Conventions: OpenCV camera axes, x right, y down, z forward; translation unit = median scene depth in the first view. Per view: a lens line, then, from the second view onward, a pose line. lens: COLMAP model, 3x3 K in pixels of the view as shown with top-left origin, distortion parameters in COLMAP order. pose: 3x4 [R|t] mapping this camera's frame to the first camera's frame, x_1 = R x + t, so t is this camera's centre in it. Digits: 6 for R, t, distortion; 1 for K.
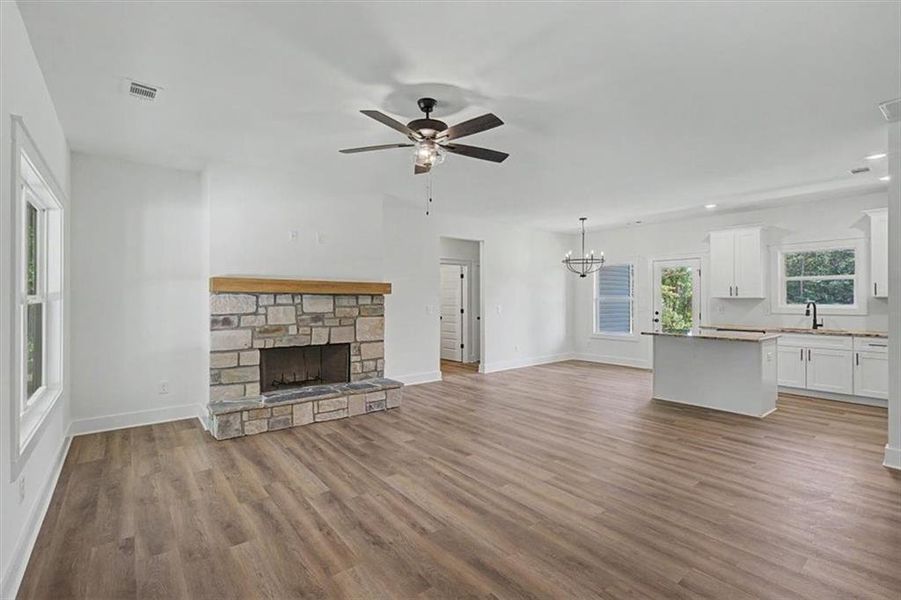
lens RADIAL K [[417.7, 0, 447.0], [0, 417.7, 294.0], [0, 0, 1]] dist [-0.014415, 0.000241]
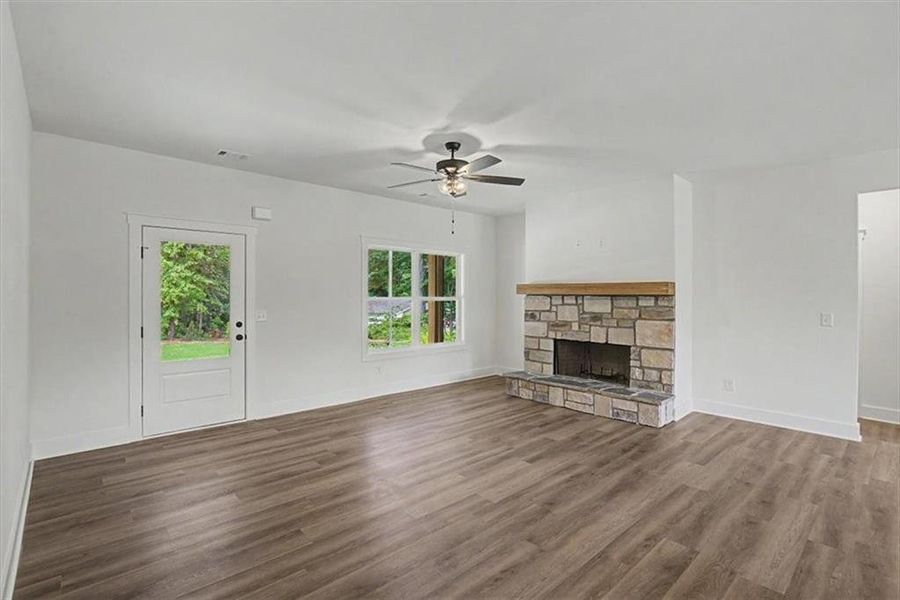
lens RADIAL K [[417.2, 0, 446.5], [0, 417.2, 294.0], [0, 0, 1]] dist [-0.014415, 0.000241]
pose [[0.052015, -0.006352, -0.998626, 0.777417], [0.008329, 0.999948, -0.005927, -0.000128], [0.998612, -0.008009, 0.052065, 0.586548]]
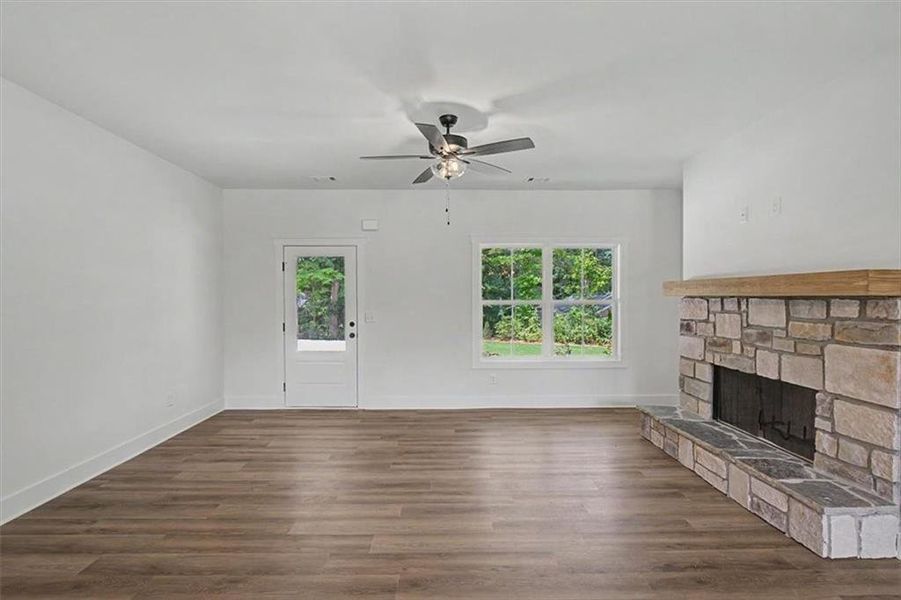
lens RADIAL K [[423.9, 0, 450.5], [0, 423.9, 300.0], [0, 0, 1]] dist [-0.002690, 0.000521]
pose [[-0.616700, 0.002153, -0.787195, 0.513190], [0.008218, 0.999959, -0.003704, 0.003113], [0.787155, -0.008754, -0.616693, 1.071117]]
